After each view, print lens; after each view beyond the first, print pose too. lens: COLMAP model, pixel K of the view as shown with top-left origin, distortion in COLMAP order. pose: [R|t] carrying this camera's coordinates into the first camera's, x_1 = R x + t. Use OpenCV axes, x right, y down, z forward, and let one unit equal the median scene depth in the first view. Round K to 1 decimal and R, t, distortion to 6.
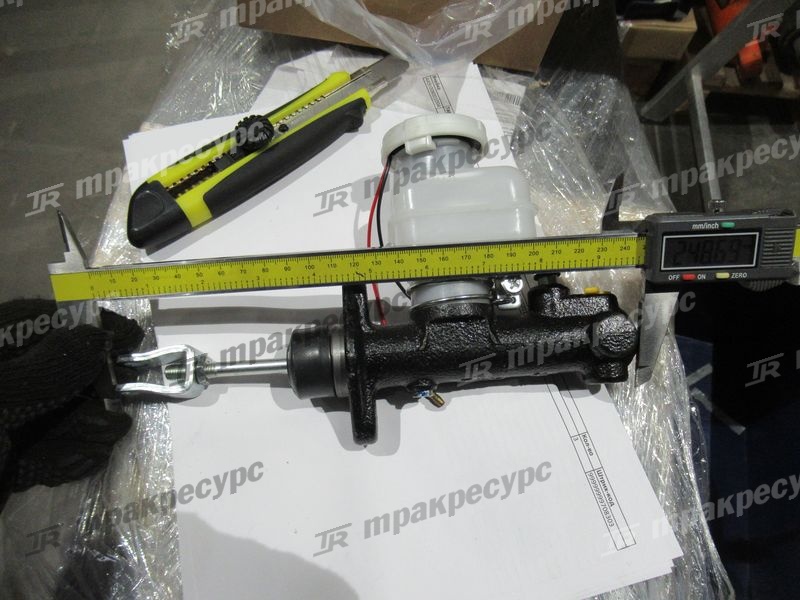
lens RADIAL K [[552.7, 0, 400.0], [0, 552.7, 300.0], [0, 0, 1]] dist [-0.024892, -0.003863]
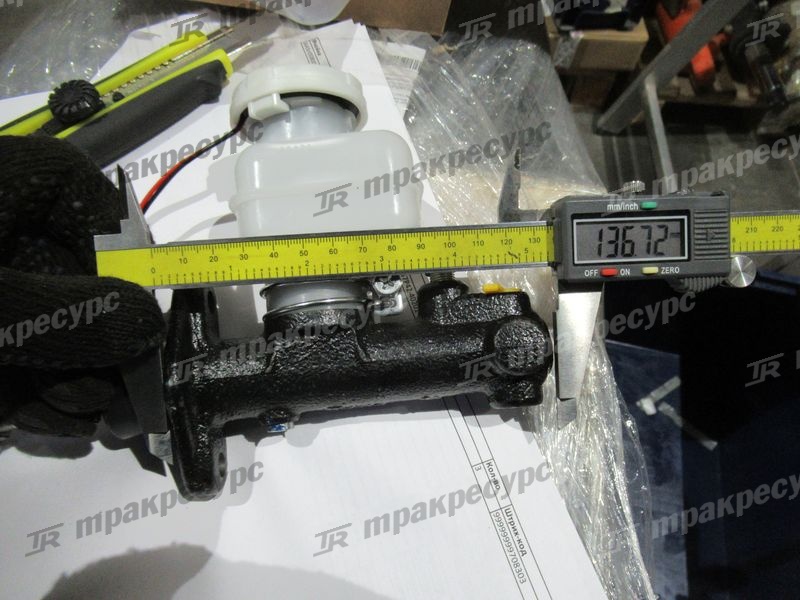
lens RADIAL K [[566.0, 0, 396.2], [0, 566.0, 284.9], [0, 0, 1]] dist [-0.007633, -0.001057]
pose [[0.998396, -0.024816, 0.050897, 0.152551], [0.027935, 0.997714, -0.061527, 0.019901], [-0.049254, 0.062850, 0.996807, 0.158727]]
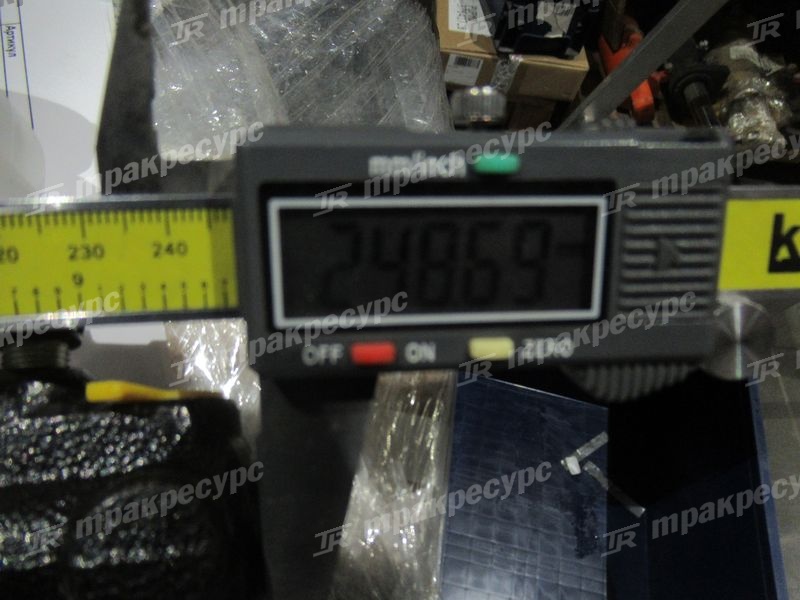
lens RADIAL K [[584.1, 0, 400.0], [0, 584.1, 300.0], [0, 0, 1]] dist [-0.004652, -0.000890]
pose [[0.986135, 0.022933, 0.164351, 0.460293], [-0.008537, 0.996104, -0.087768, -0.040119], [-0.165724, 0.085148, 0.982489, 0.662967]]
